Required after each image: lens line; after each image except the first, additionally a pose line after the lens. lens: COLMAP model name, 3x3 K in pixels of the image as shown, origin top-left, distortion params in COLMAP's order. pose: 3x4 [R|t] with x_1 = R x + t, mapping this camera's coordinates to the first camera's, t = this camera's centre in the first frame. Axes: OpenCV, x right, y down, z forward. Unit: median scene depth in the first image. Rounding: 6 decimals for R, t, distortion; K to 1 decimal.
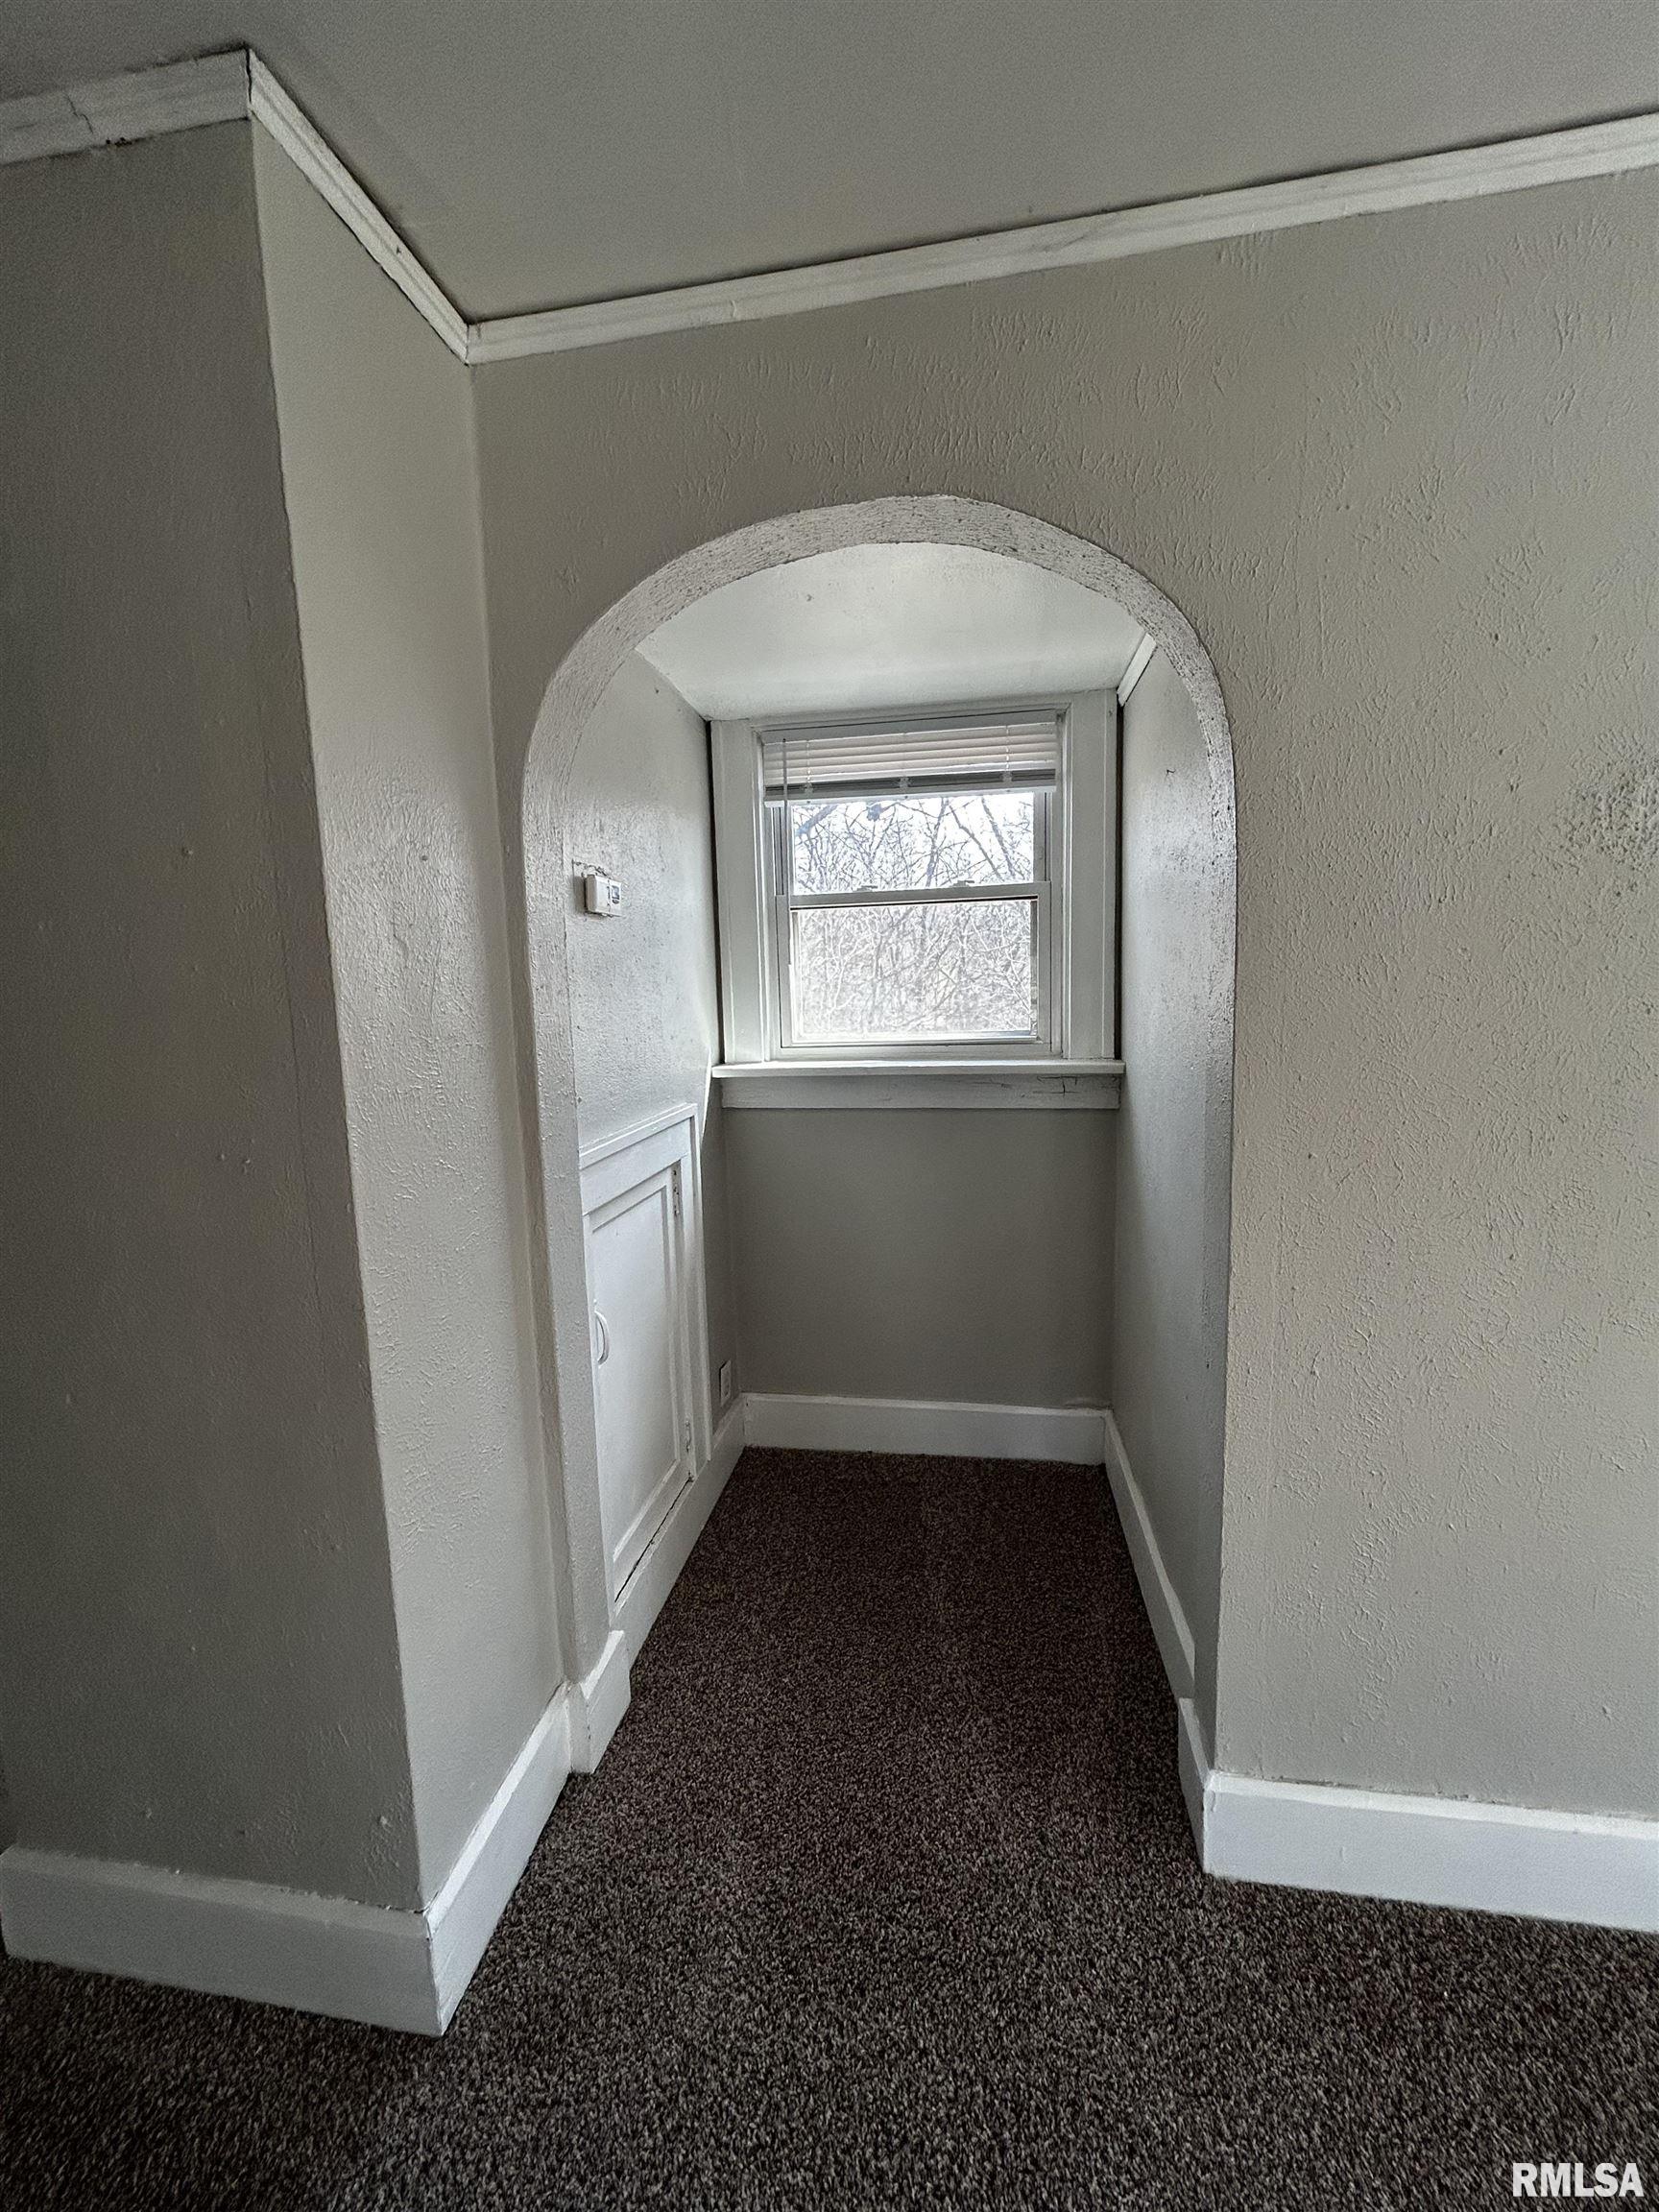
lens RADIAL K [[883.5, 0, 829.5], [0, 883.5, 1106.0], [0, 0, 1]] dist [0.019560, -0.008109]
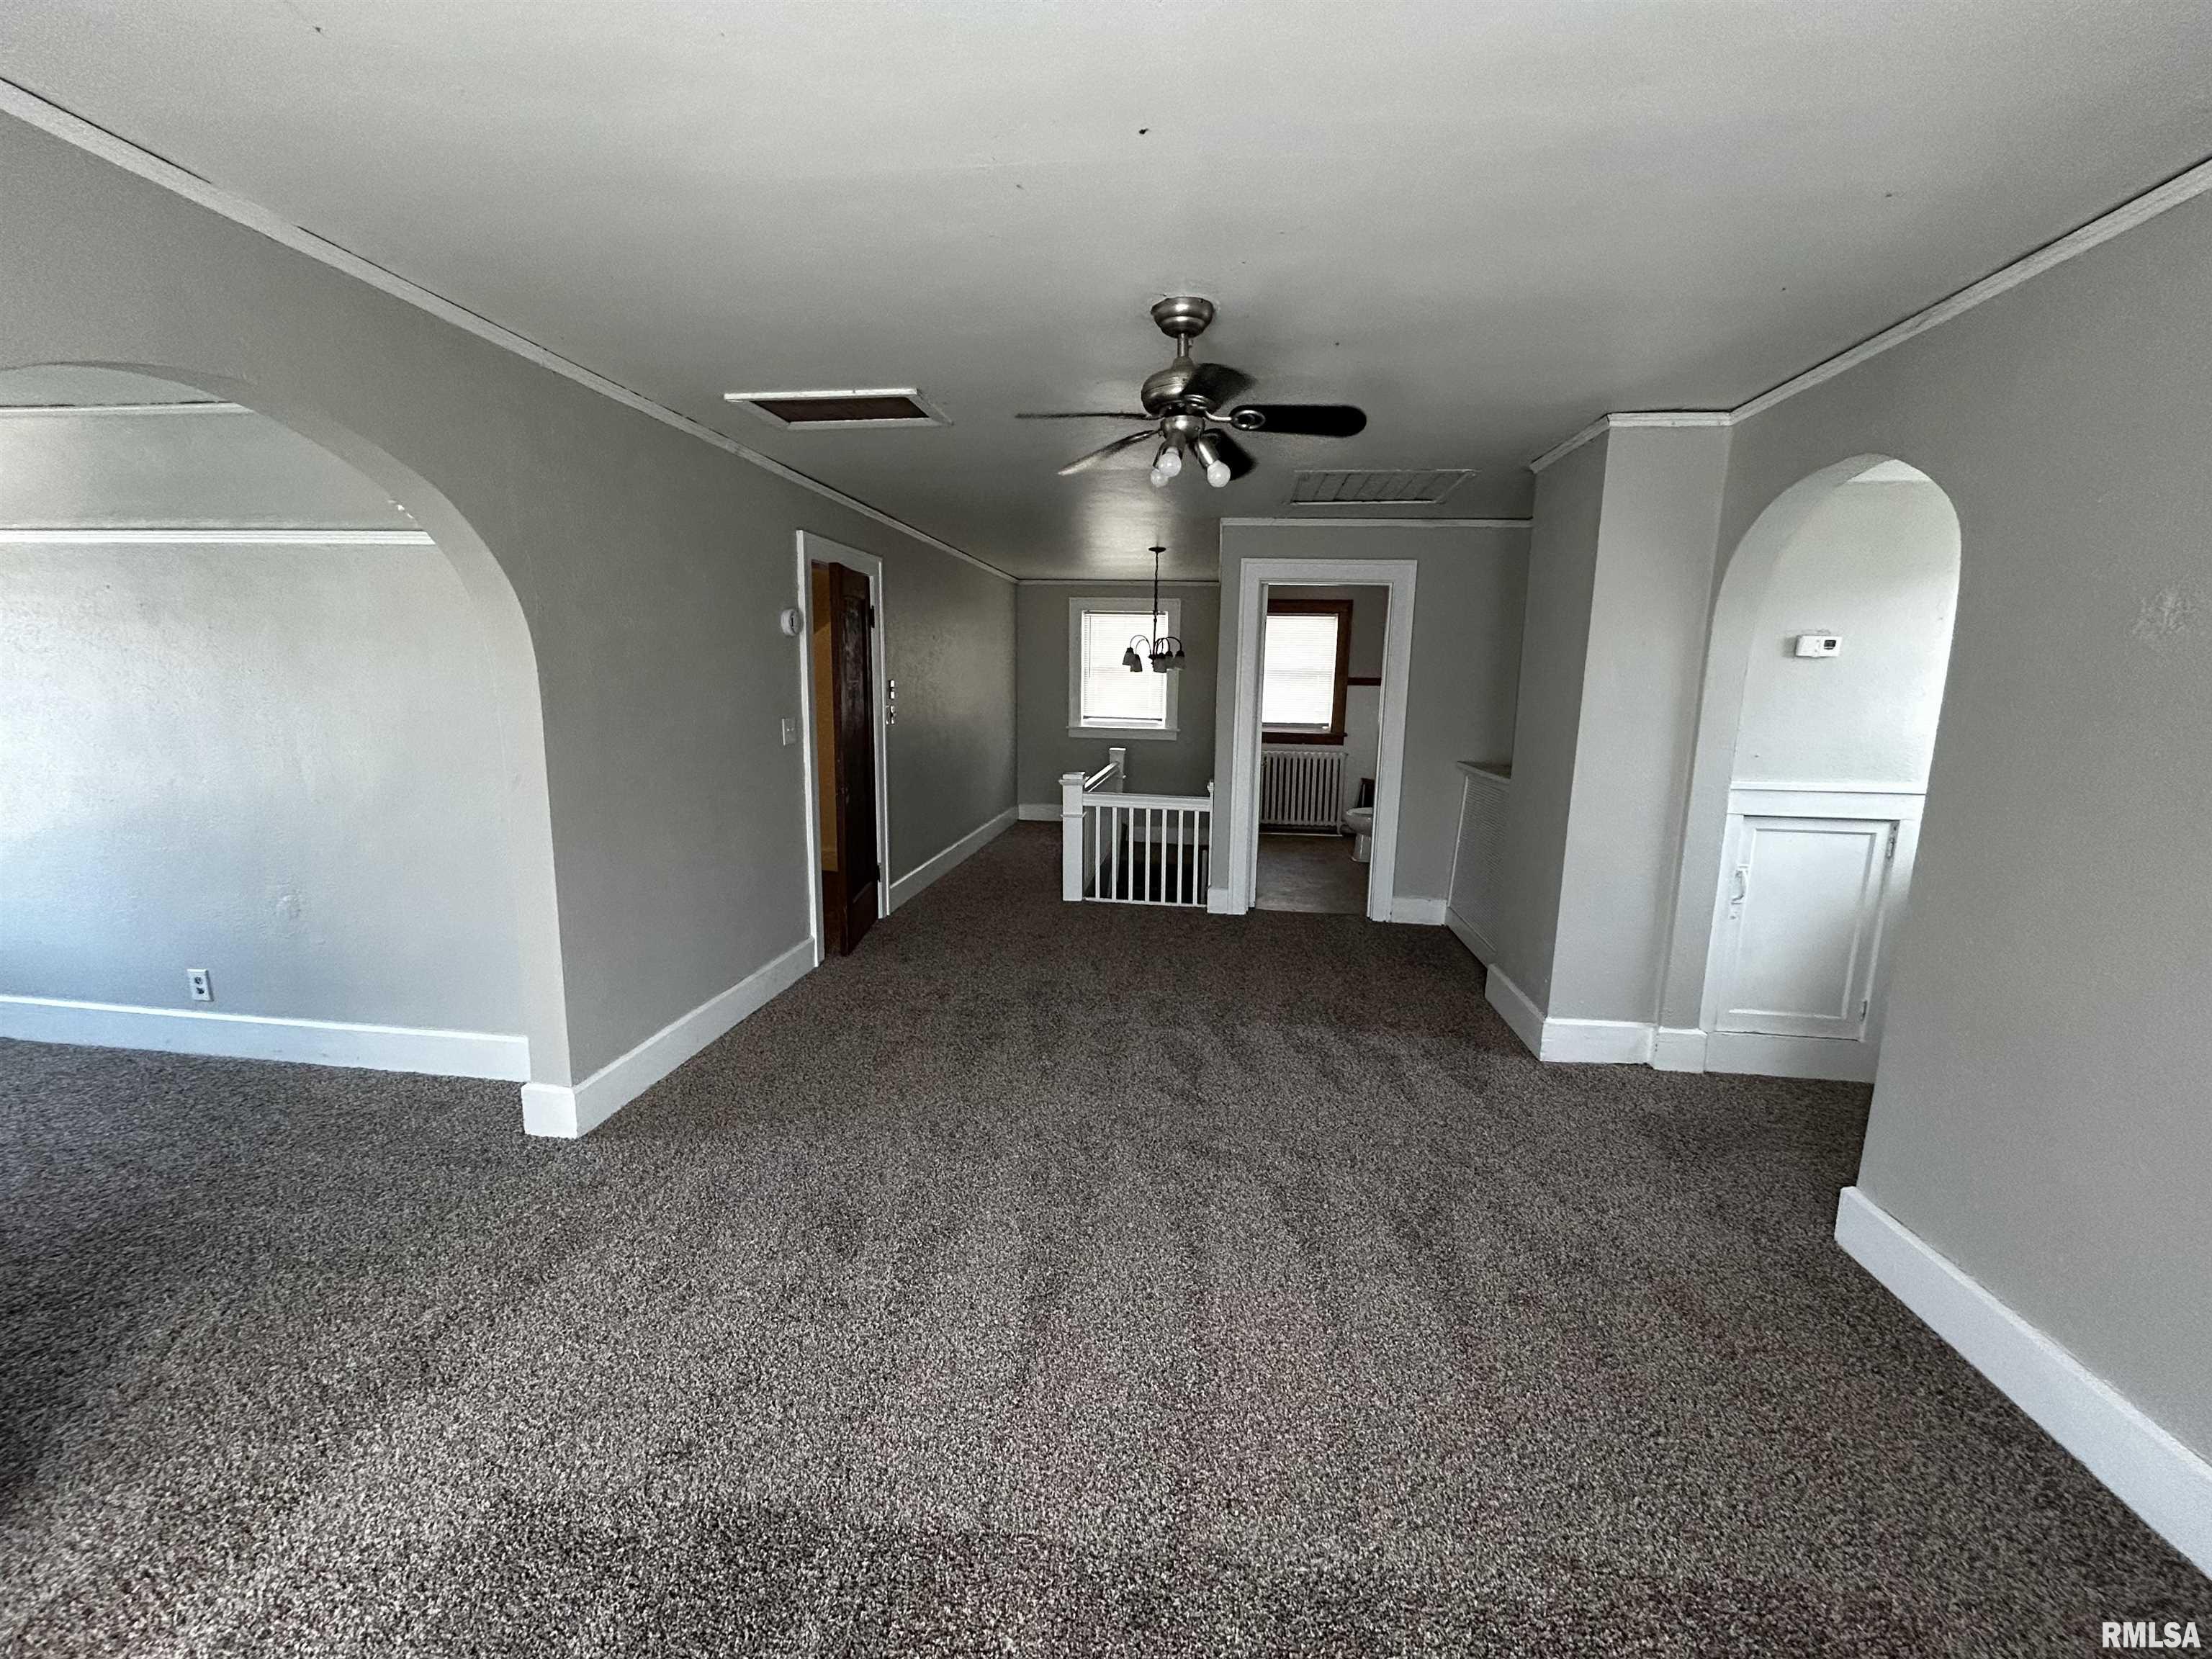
lens RADIAL K [[883.5, 0, 1106.0], [0, 883.5, 829.5], [0, 0, 1]] dist [0.019560, -0.008109]
pose [[0.058327, 0.190998, -0.979856, 1.556989], [-0.149173, 0.972175, 0.180621, 0.008403], [0.987089, 0.135632, 0.085196, -0.521142]]
